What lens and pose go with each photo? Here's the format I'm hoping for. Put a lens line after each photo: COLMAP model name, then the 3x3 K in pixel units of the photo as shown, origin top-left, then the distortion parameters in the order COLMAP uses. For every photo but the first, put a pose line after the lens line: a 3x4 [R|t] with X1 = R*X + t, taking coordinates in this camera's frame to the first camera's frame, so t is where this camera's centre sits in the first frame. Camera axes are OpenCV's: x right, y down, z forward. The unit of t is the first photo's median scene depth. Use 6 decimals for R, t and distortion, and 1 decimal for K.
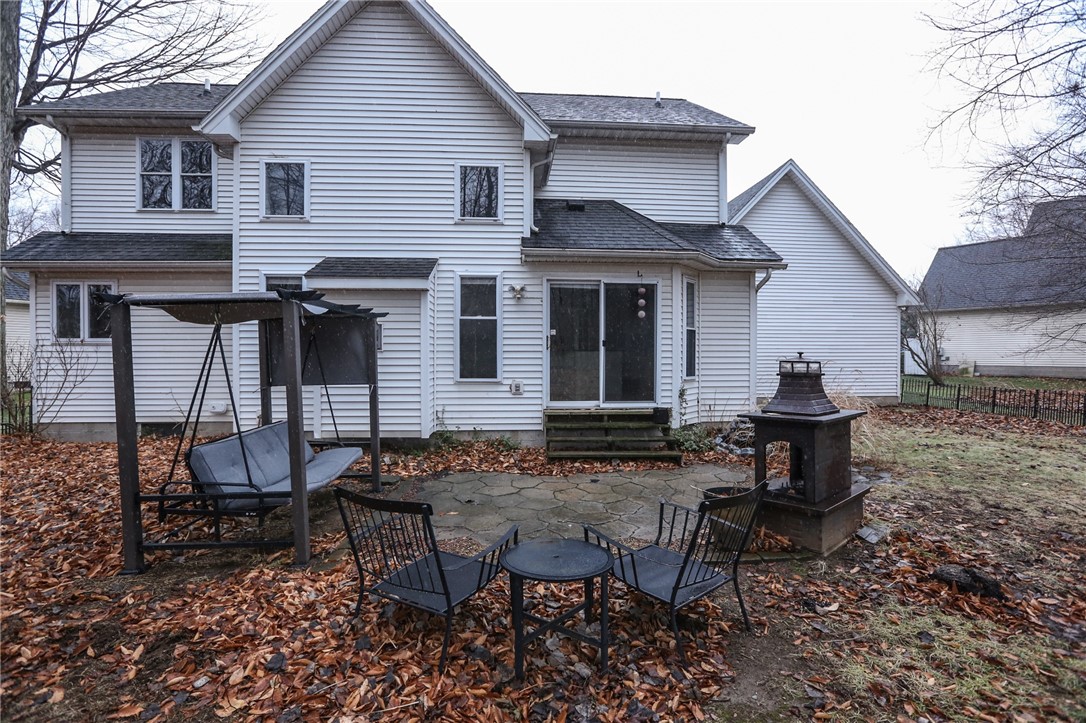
lens RADIAL K [[494.0, 0, 543.0], [0, 494.0, 361.5], [0, 0, 1]] dist [-0.044286, 0.014110]
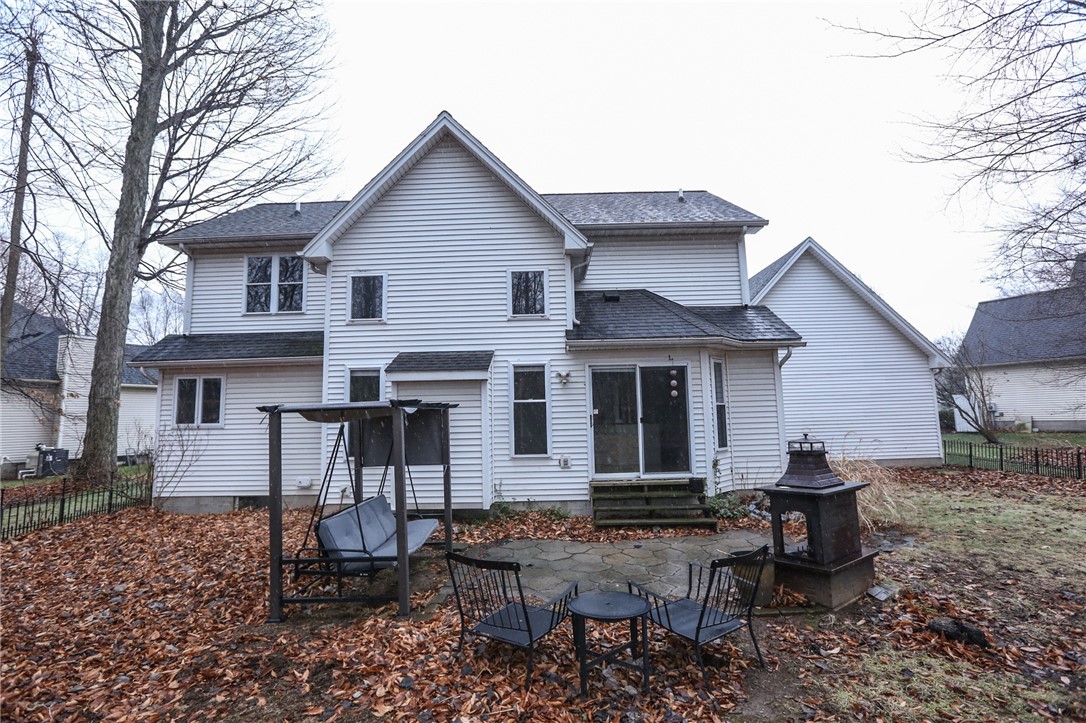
lens RADIAL K [[494.0, 0, 543.0], [0, 494.0, 361.5], [0, 0, 1]] dist [-0.044286, 0.014110]
pose [[0.996480, -0.032354, -0.077332, -0.011810], [0.022388, 0.991723, -0.126426, -0.044823], [0.080782, 0.124250, 0.988957, -0.196467]]
